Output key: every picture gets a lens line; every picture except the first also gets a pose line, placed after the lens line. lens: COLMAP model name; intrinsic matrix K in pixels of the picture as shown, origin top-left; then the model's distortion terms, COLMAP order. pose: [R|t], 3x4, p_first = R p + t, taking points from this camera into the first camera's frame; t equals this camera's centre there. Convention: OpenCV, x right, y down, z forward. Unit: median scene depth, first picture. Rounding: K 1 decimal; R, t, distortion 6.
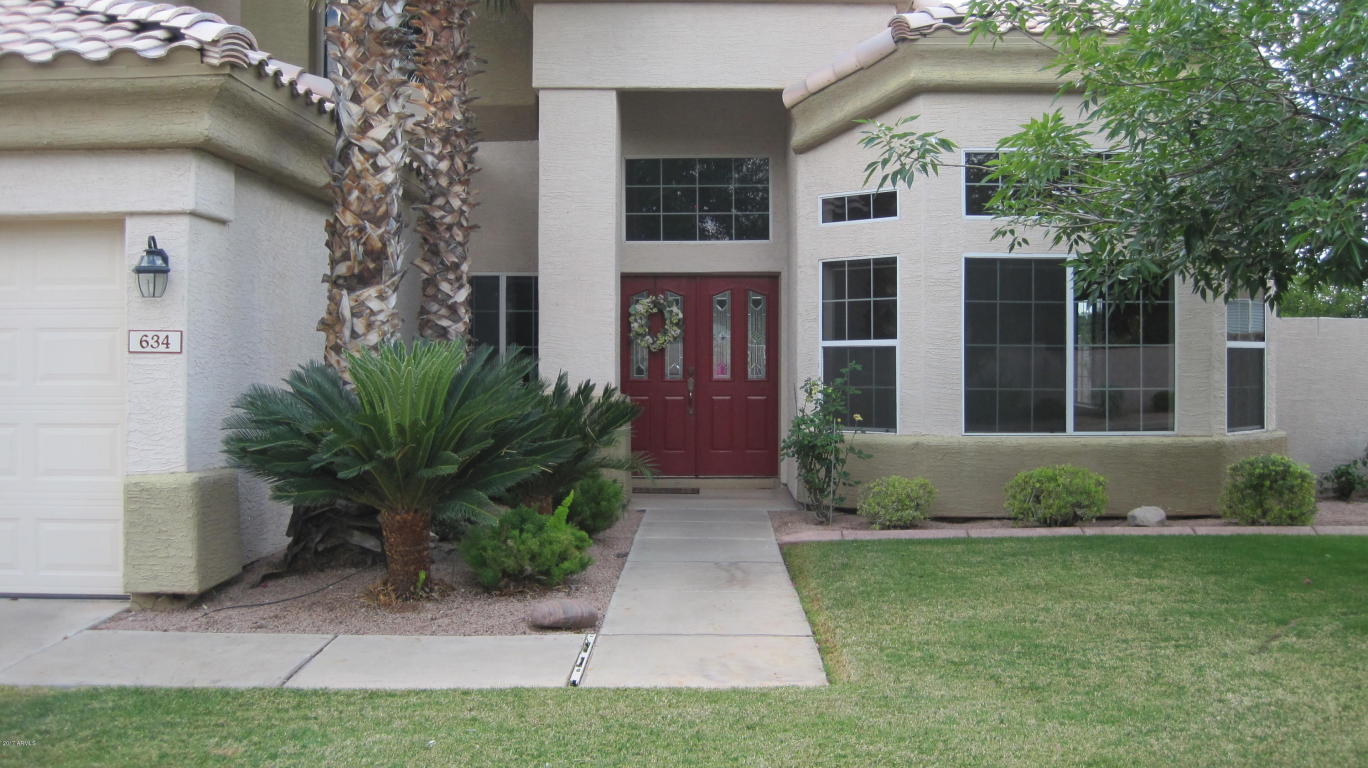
lens RADIAL K [[1388.2, 0, 672.8], [0, 1388.2, 371.1], [0, 0, 1]] dist [-0.127995, 0.000000]
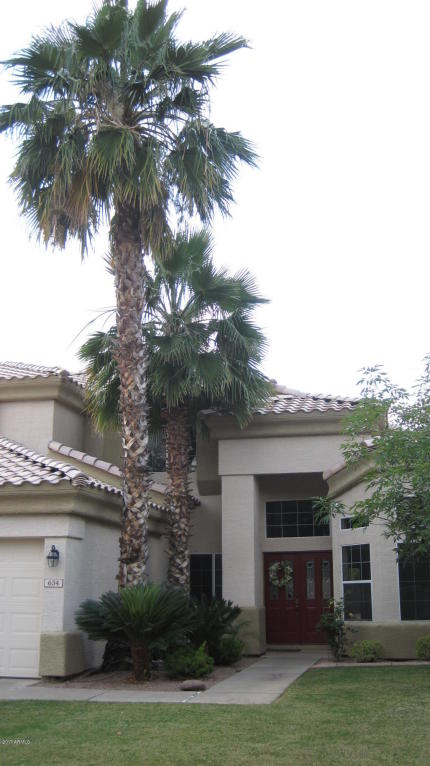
lens RADIAL K [[777.3, 0, 228.6], [0, 777.3, 397.1], [0, 0, 1]] dist [-0.127995, 0.000000]
pose [[0.982517, -0.053202, -0.178409, 0.190140], [0.005931, 0.966758, -0.255626, 0.009031], [0.186078, 0.250098, 0.950171, -0.362294]]
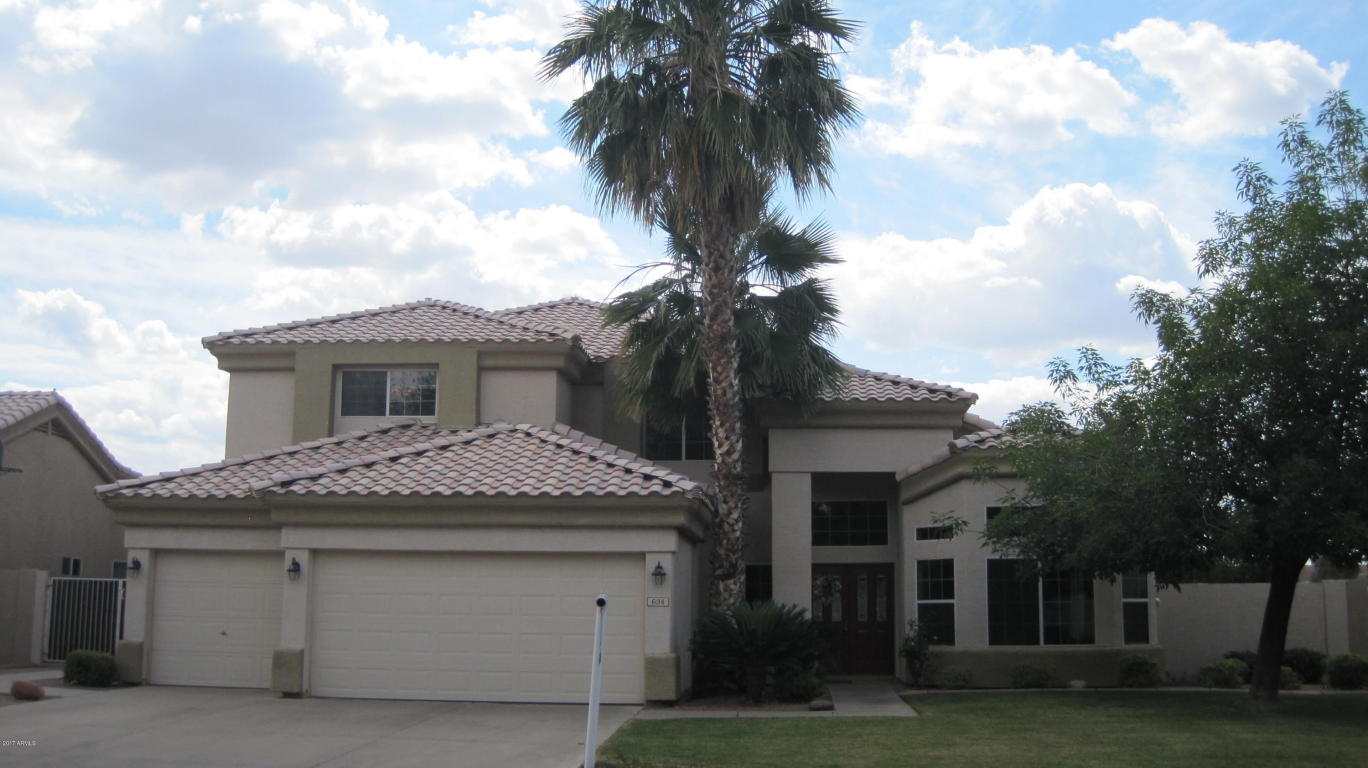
lens RADIAL K [[1388.2, 0, 700.3], [0, 1388.2, 373.8], [0, 0, 1]] dist [-0.127995, 0.000000]
pose [[0.998824, -0.005408, -0.048183, -0.120273], [-0.003333, 0.983753, -0.179498, 0.016364], [0.048370, 0.179447, 0.982578, -1.152525]]
